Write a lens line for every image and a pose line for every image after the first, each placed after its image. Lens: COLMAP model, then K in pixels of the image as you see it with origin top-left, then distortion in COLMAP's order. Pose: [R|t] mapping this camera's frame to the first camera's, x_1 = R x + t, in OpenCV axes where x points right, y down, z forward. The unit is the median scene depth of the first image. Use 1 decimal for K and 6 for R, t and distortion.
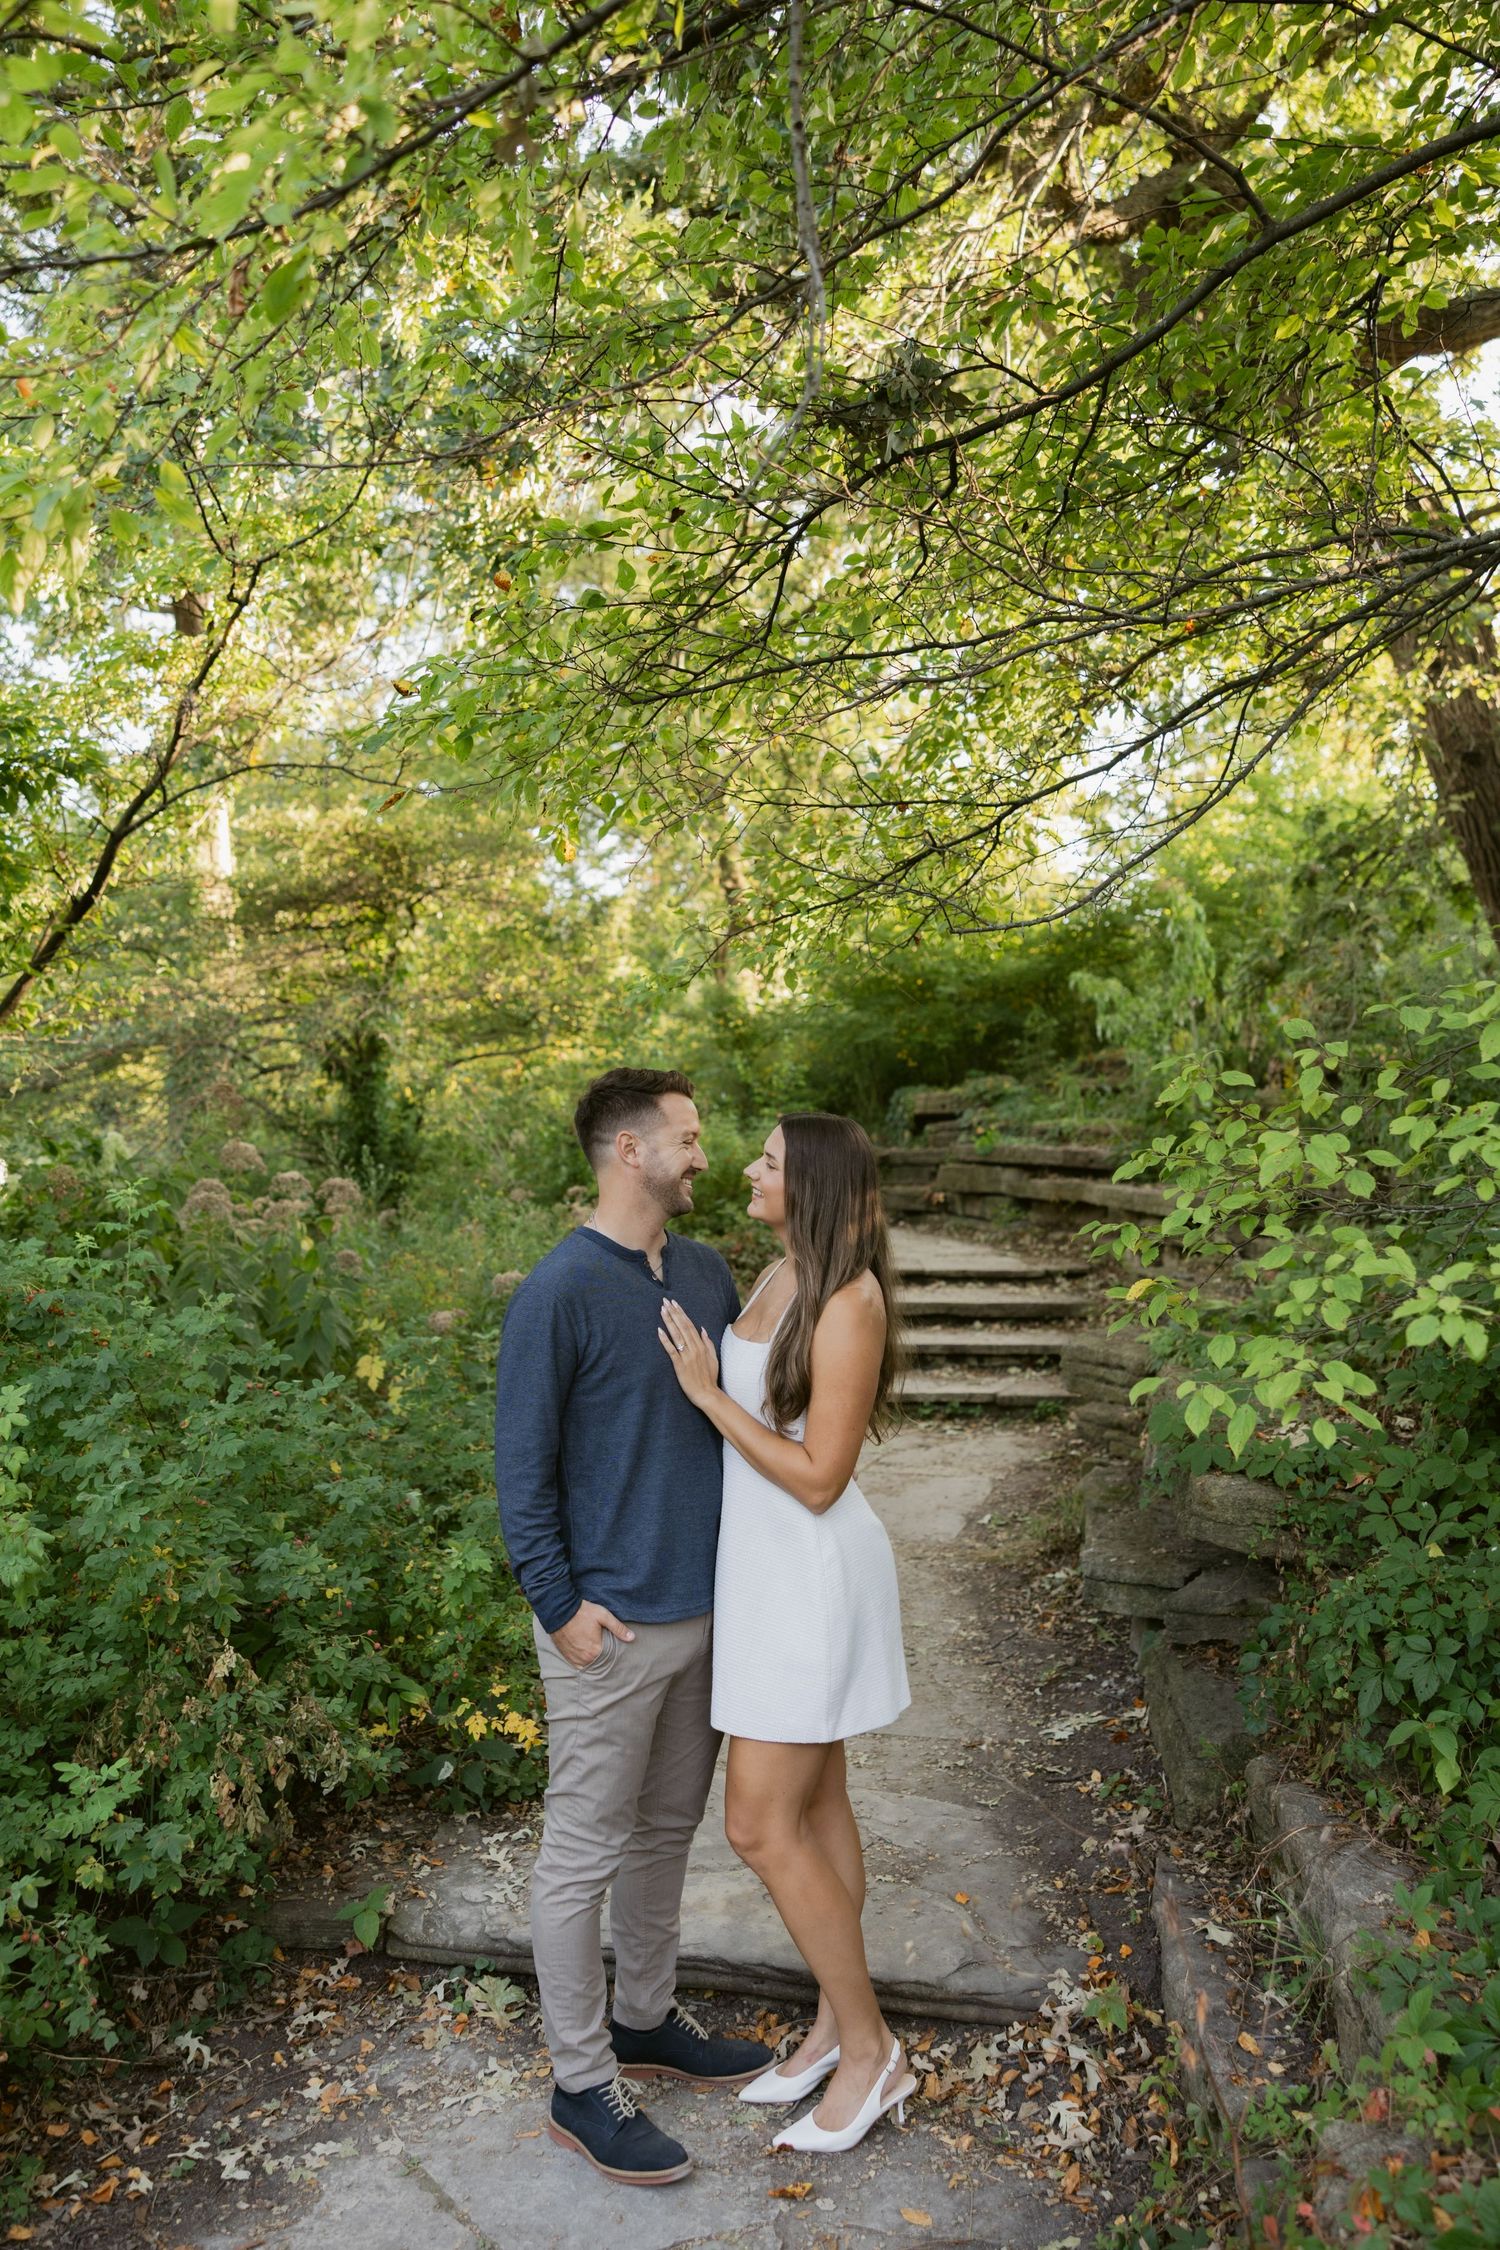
lens RADIAL K [[1738.9, 0, 750.0], [0, 1738.9, 1125.0], [0, 0, 1]] dist [0.009191, -0.002405]
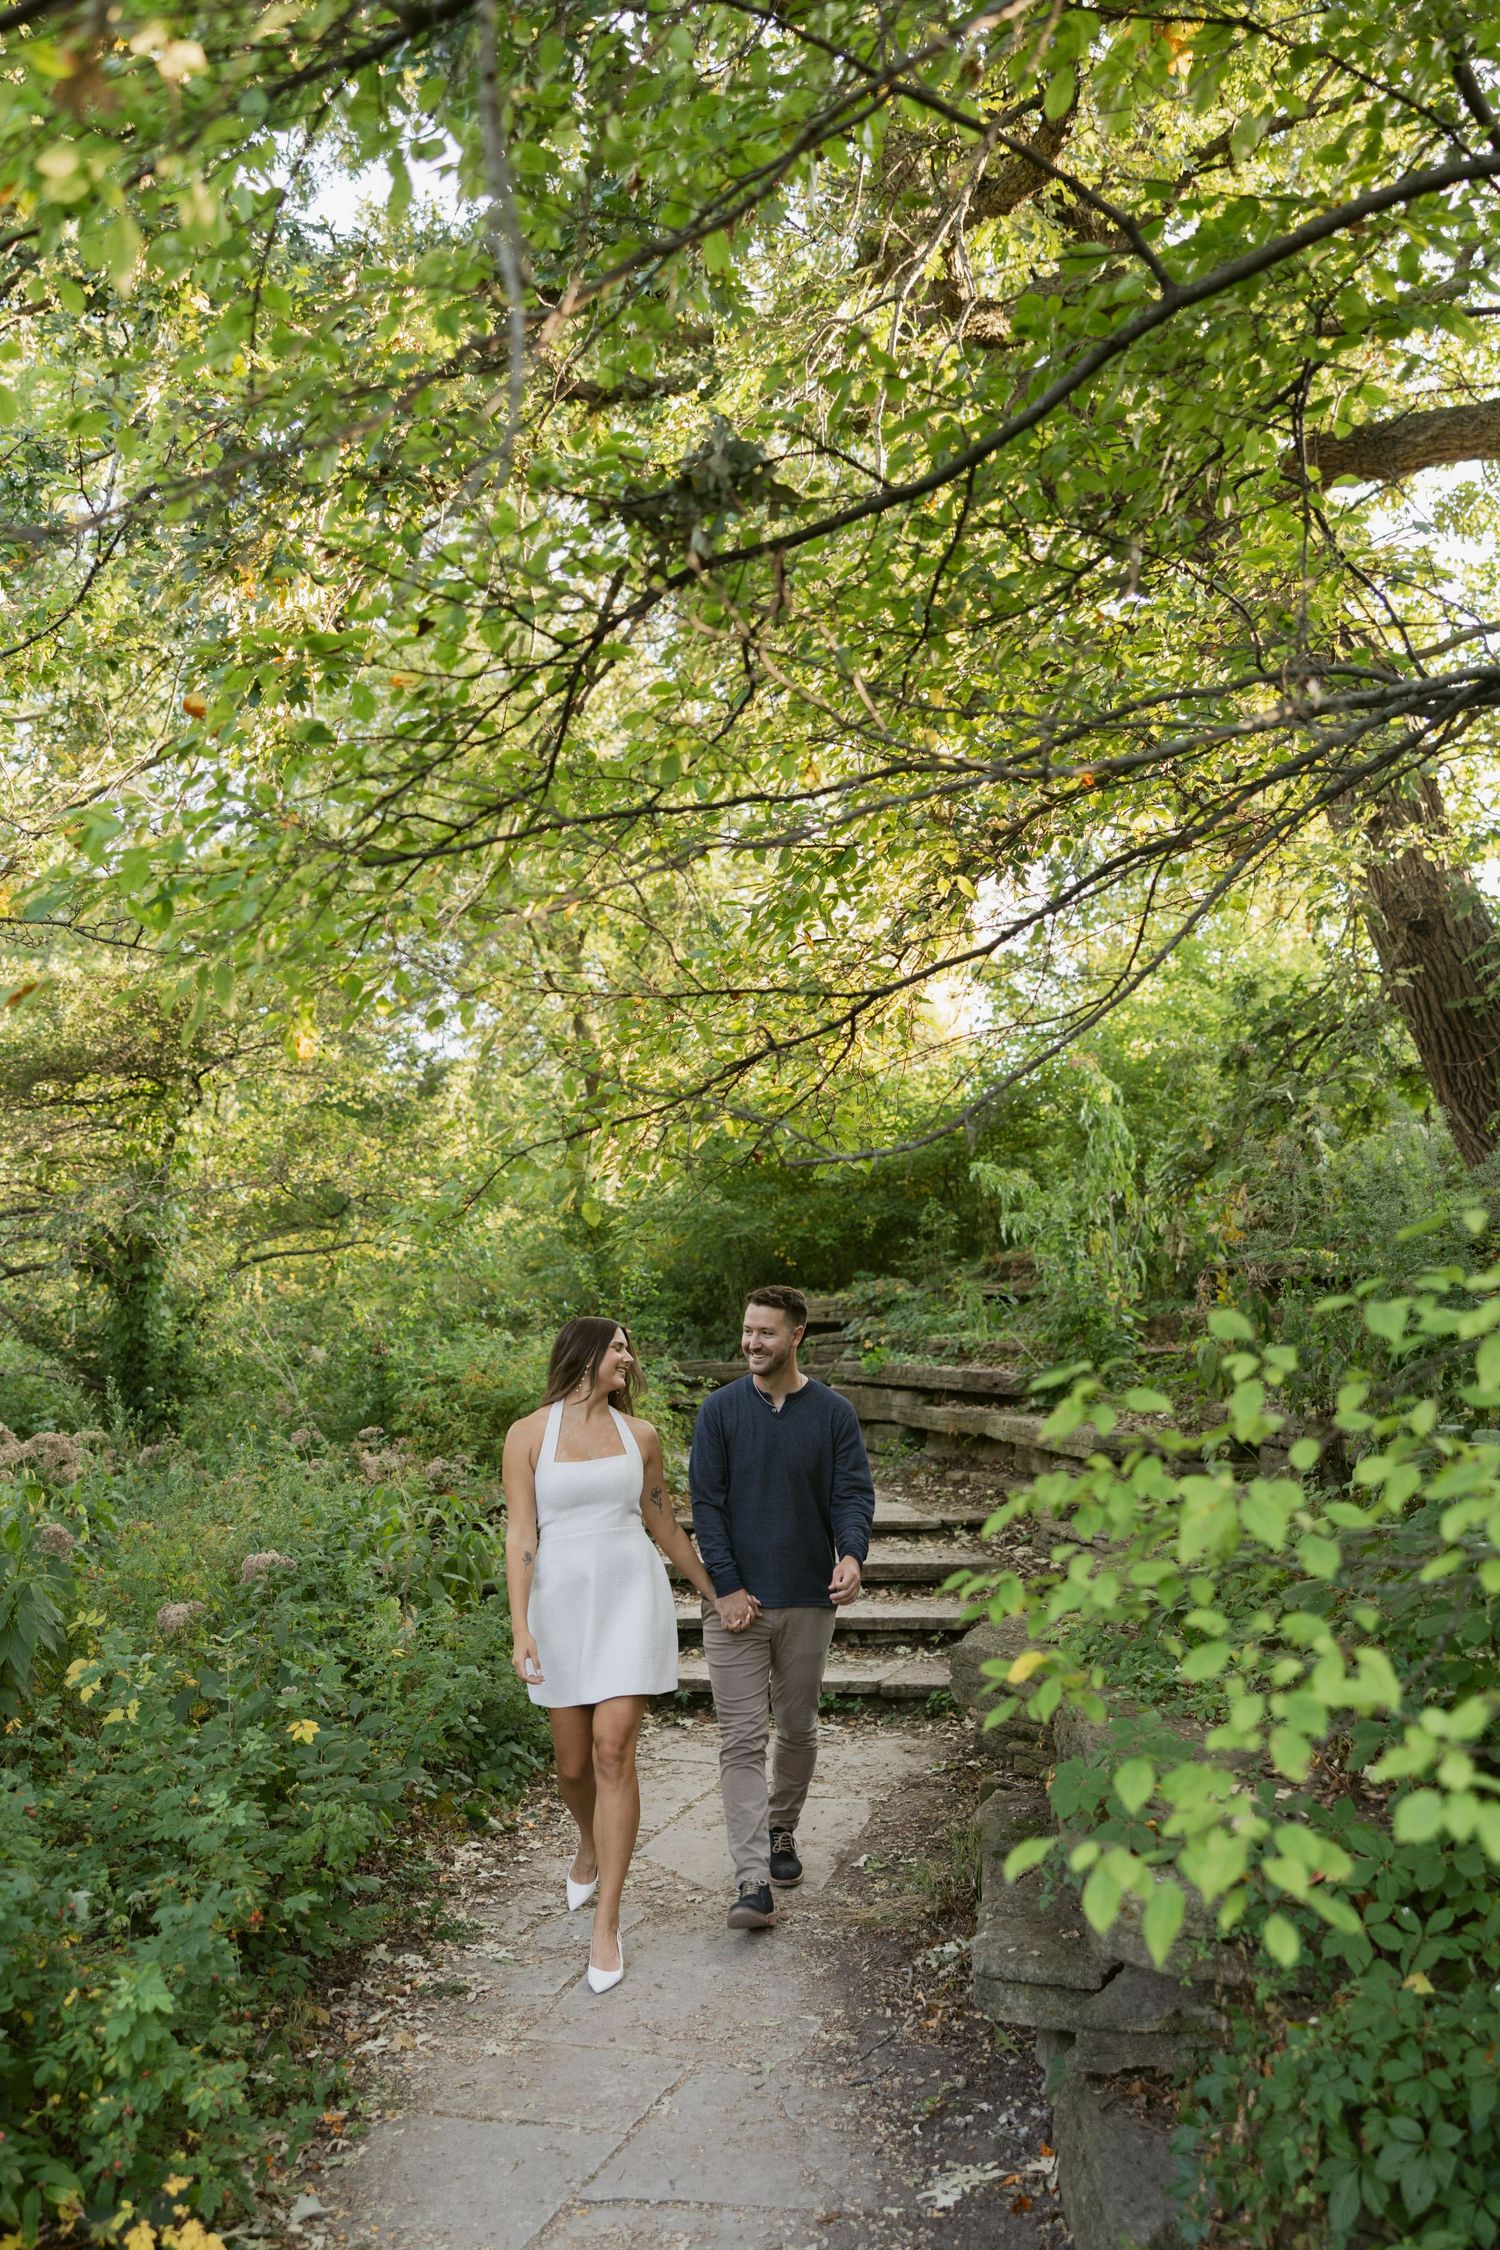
lens RADIAL K [[1978.0, 0, 750.0], [0, 1978.0, 1125.0], [0, 0, 1]] dist [0.001186, -0.002532]
pose [[0.997817, 0.007577, 0.065602, 0.036588], [-0.001202, 0.995316, -0.096672, -0.036599], [-0.066028, 0.096383, 0.993152, 0.111464]]
